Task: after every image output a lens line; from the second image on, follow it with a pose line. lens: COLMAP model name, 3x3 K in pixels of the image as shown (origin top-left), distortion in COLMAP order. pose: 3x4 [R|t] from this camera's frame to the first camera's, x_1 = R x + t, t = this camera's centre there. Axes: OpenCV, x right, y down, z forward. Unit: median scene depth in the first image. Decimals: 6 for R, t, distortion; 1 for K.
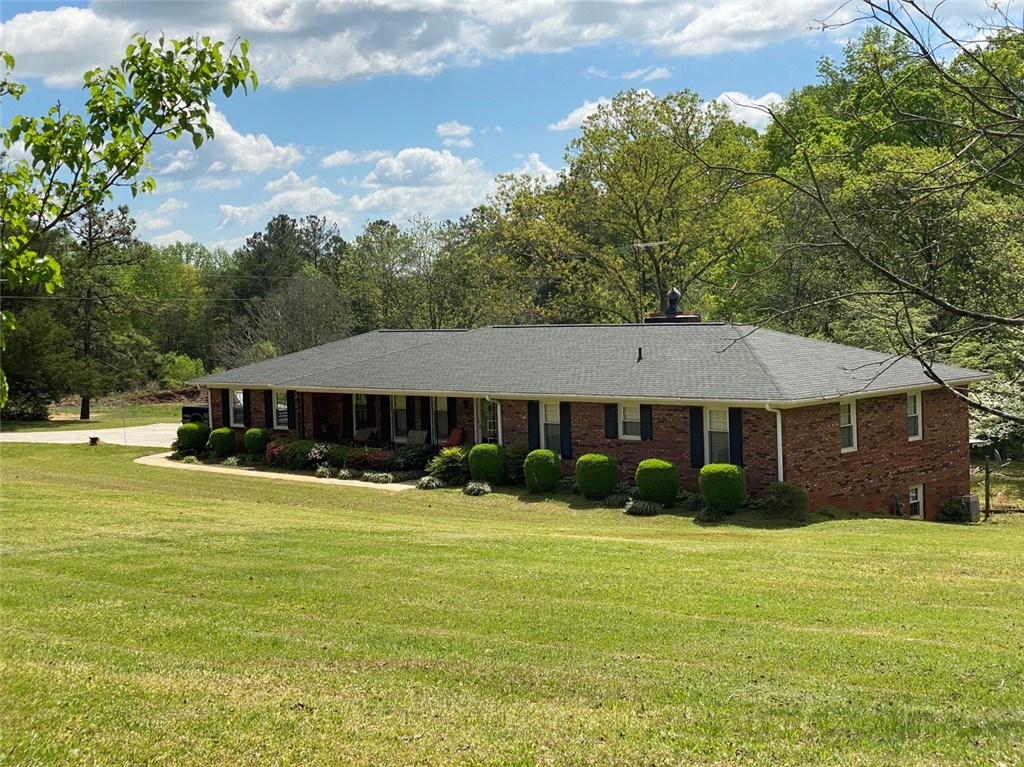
lens RADIAL K [[1566.7, 0, 515.6], [0, 1566.7, 379.1], [0, 0, 1]] dist [0.121563, 0.000000]
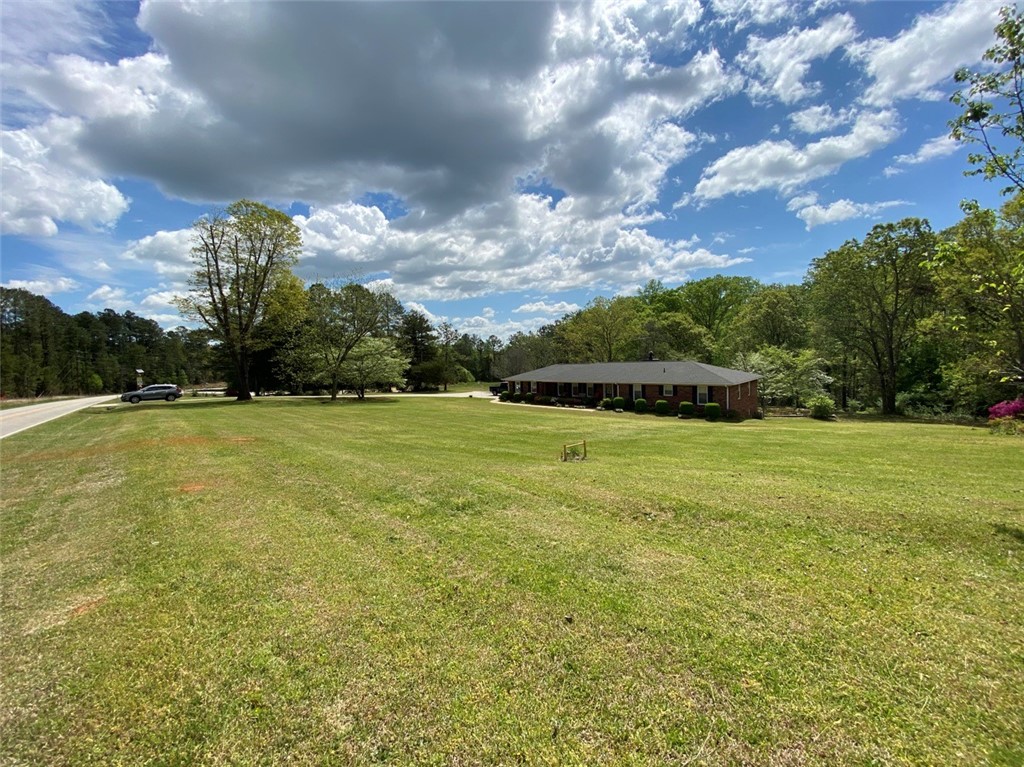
lens RADIAL K [[411.2, 0, 501.3], [0, 411.2, 390.9], [0, 0, 1]] dist [0.002276, 0.000017]
pose [[0.999975, -0.006830, 0.001693, -0.244970], [0.006774, 0.999488, 0.031282, -0.001563], [-0.001906, -0.031269, 0.999509, 0.101845]]
